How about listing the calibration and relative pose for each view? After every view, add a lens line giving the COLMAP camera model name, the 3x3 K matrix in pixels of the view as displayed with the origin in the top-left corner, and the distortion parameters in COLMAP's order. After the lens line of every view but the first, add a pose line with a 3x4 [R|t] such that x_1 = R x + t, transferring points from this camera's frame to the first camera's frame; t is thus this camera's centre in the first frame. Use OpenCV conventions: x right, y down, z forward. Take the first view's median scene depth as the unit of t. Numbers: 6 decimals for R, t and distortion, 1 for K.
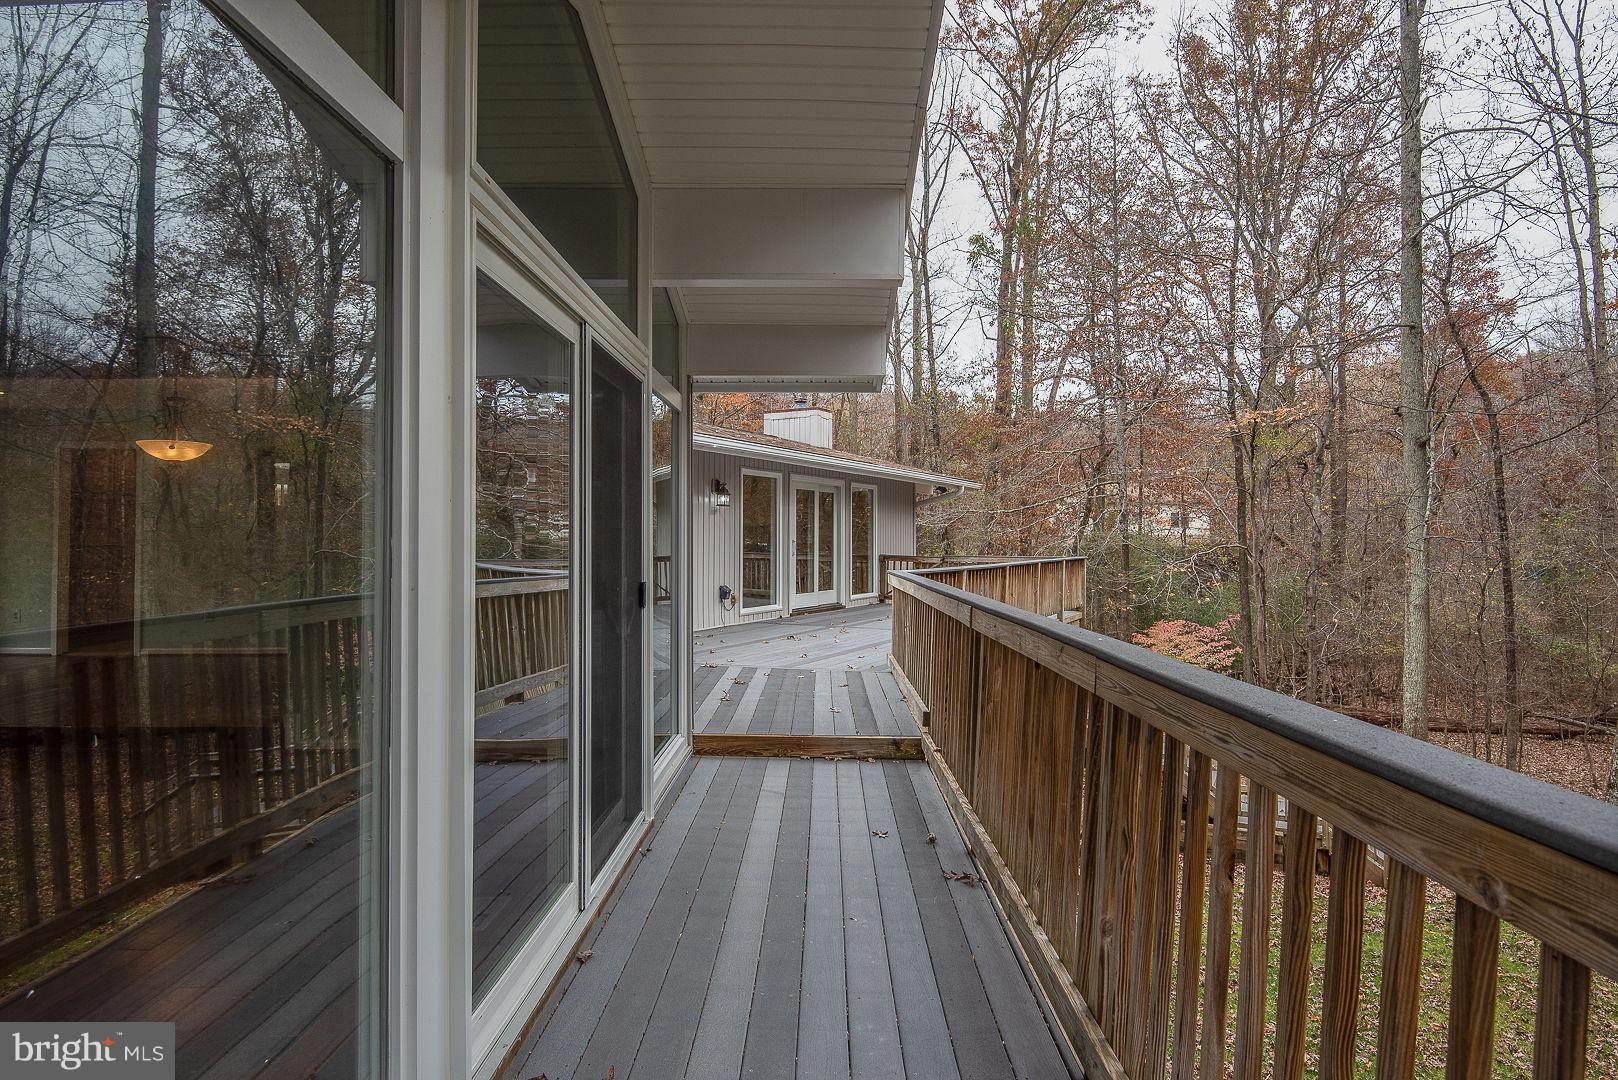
lens RADIAL K [[932.0, 0, 801.6], [0, 932.0, 539.6], [0, 0, 1]] dist [0.003730, 0.000230]
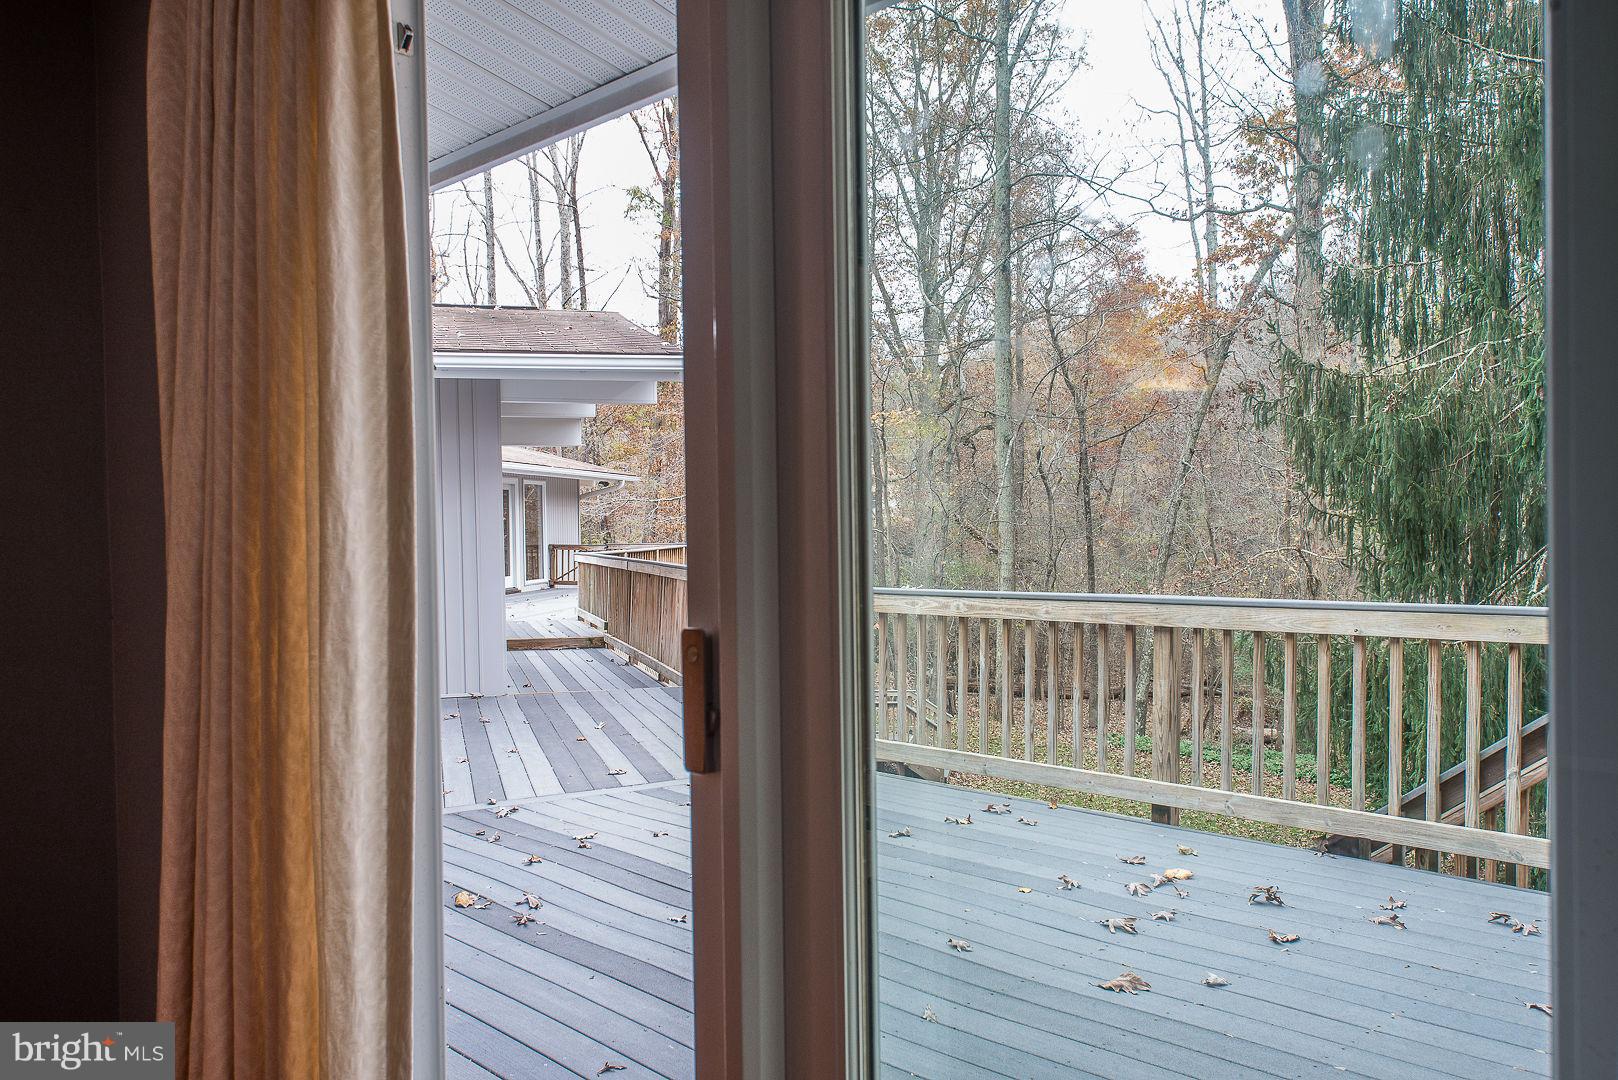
lens RADIAL K [[1295.9, 0, 806.4], [0, 1295.9, 538.4], [0, 0, 1]] dist [0.025660, -0.014426]
pose [[0.952180, -0.018776, 0.304962, -0.094445], [0.015741, 0.999799, 0.012406, -0.004952], [-0.305133, -0.007012, 0.952284, -0.554024]]
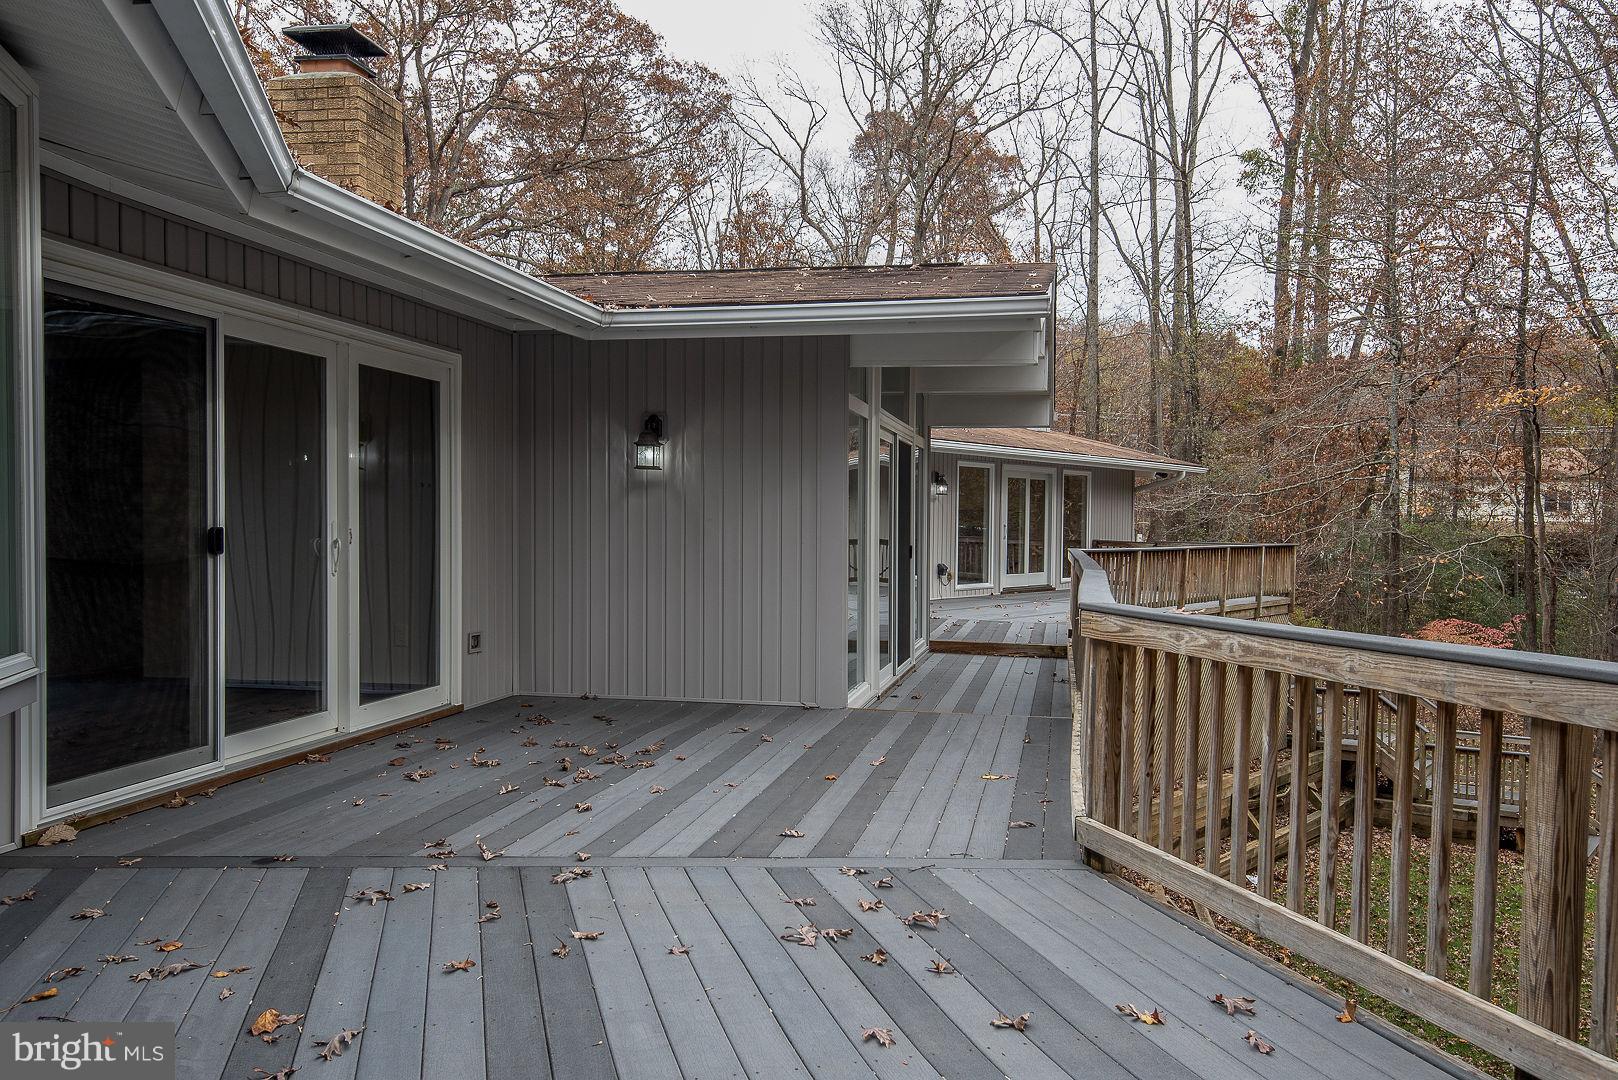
lens RADIAL K [[1295.9, 0, 800.5], [0, 1295.9, 547.9], [0, 0, 1]] dist [0.025660, -0.014426]
pose [[0.983596, 0.012825, -0.179929, 0.024773], [-0.009220, 0.999740, 0.020855, -0.001617], [0.180150, -0.018854, 0.983459, -0.451418]]
